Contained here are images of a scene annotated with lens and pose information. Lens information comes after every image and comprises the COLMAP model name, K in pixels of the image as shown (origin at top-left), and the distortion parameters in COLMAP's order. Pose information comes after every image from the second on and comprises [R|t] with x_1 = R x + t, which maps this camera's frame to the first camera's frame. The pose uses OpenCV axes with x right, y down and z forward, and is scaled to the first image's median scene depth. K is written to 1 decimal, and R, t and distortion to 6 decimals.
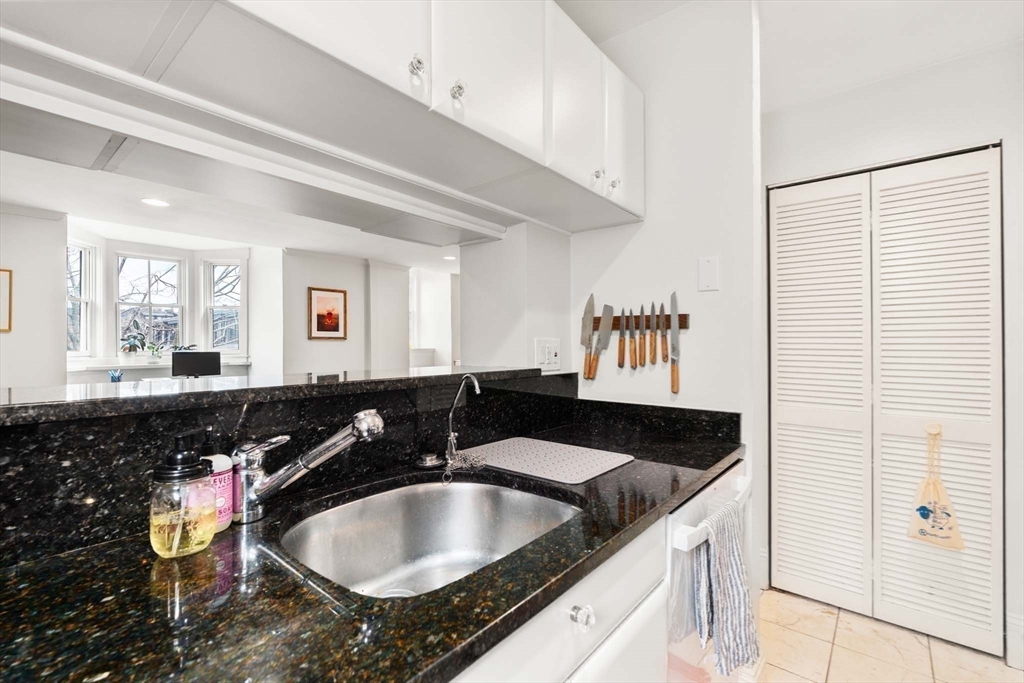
lens RADIAL K [[456.8, 0, 512.0], [0, 456.8, 341.5], [0, 0, 1]] dist [-0.000829, -0.000280]
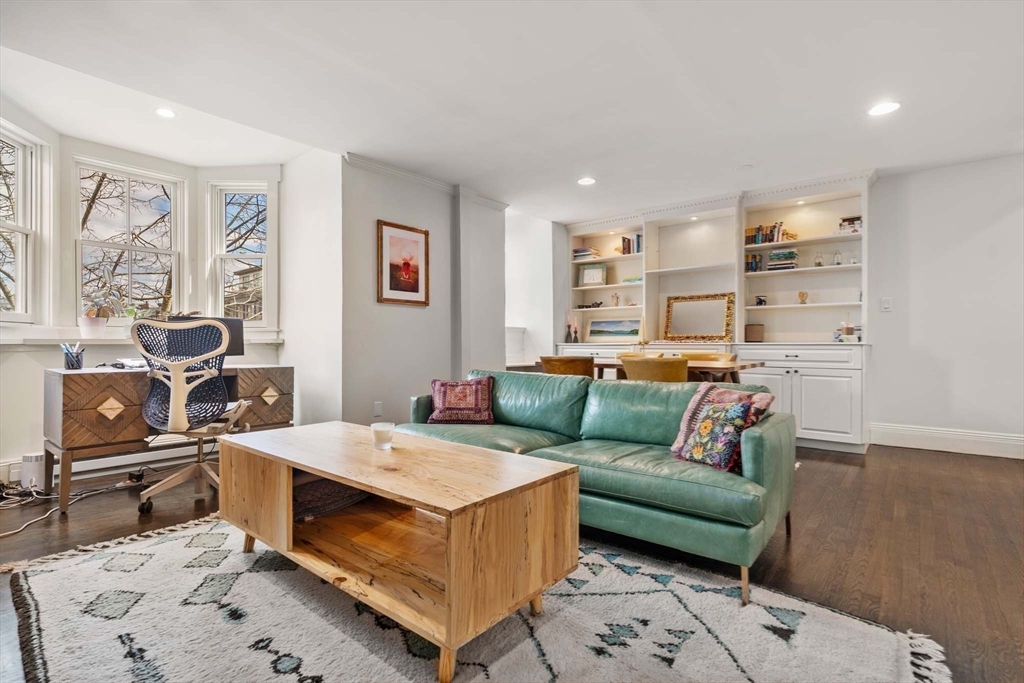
lens RADIAL K [[496.7, 0, 509.4], [0, 496.7, 339.3], [0, 0, 1]] dist [0.000206, 0.000197]
pose [[0.999991, 0.000602, -0.004130, -0.251594], [-0.000623, 0.999986, -0.005174, 0.049110], [0.004127, 0.005176, 0.999978, 0.299978]]
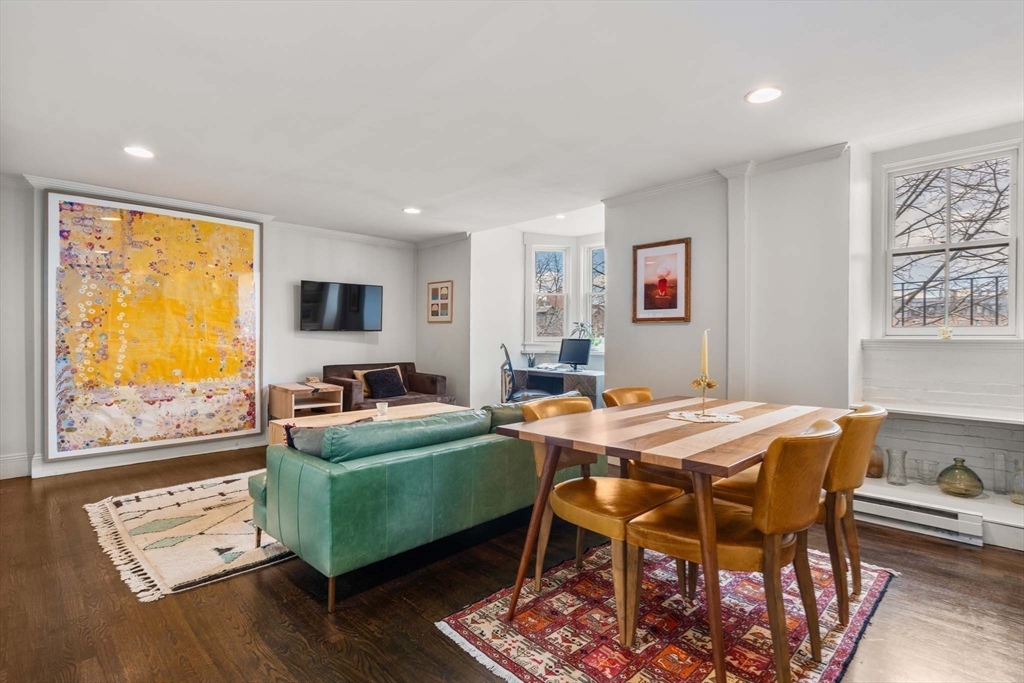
lens RADIAL K [[496.7, 0, 509.4], [0, 496.7, 339.3], [0, 0, 1]] dist [0.000206, 0.000197]
pose [[-0.090227, 0.005543, -0.995906, 0.302140], [-0.001299, 0.999983, 0.005684, 0.016118], [0.995920, 0.001807, -0.090219, 0.854488]]
